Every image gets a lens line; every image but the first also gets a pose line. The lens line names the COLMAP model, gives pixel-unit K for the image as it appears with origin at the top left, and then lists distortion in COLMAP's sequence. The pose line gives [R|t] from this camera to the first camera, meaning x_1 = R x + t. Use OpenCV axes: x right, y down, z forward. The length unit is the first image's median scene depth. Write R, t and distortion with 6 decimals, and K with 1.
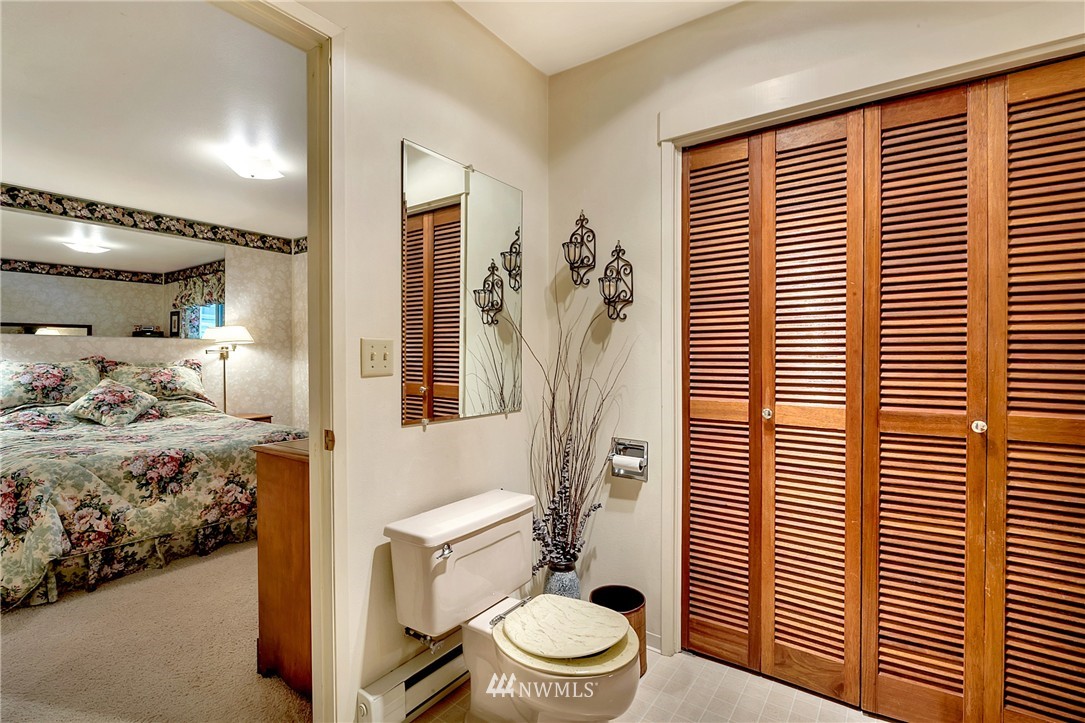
lens RADIAL K [[473.9, 0, 543.8], [0, 473.9, 368.0], [0, 0, 1]] dist [-0.020540, -0.000248]
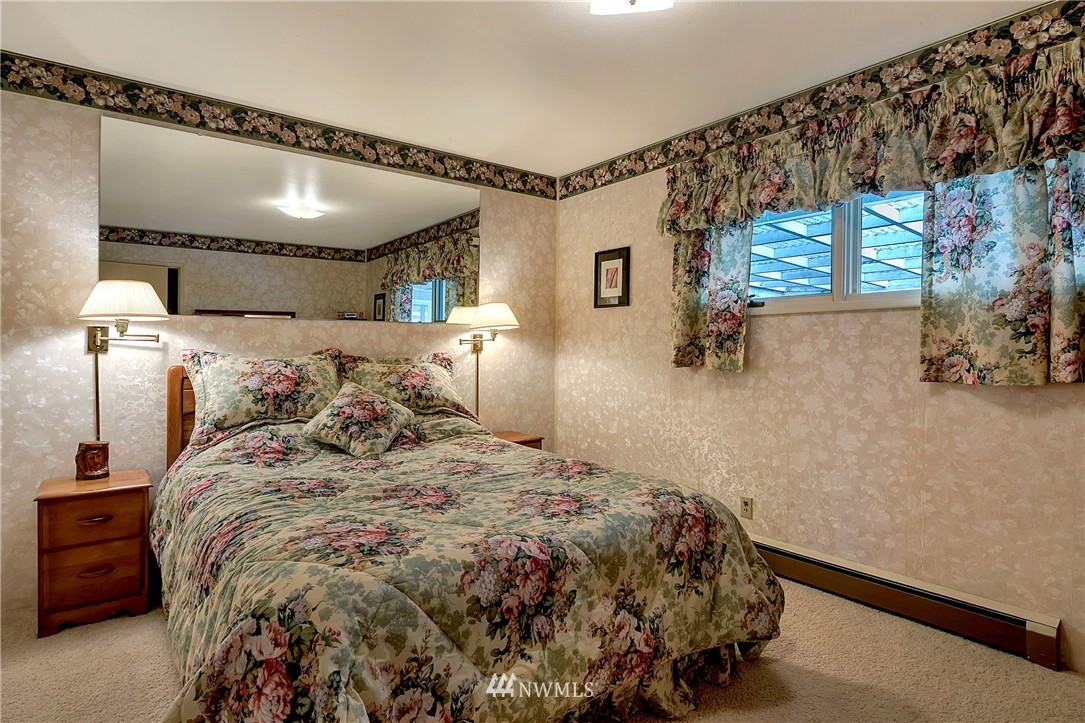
lens RADIAL K [[536.0, 0, 542.2], [0, 536.0, 351.9], [0, 0, 1]] dist [-0.005423, -0.001766]
pose [[0.957672, -0.001200, -0.287859, -0.471507], [-0.003543, 0.999866, -0.015954, -0.009960], [0.287840, 0.016299, 0.957540, 0.353855]]
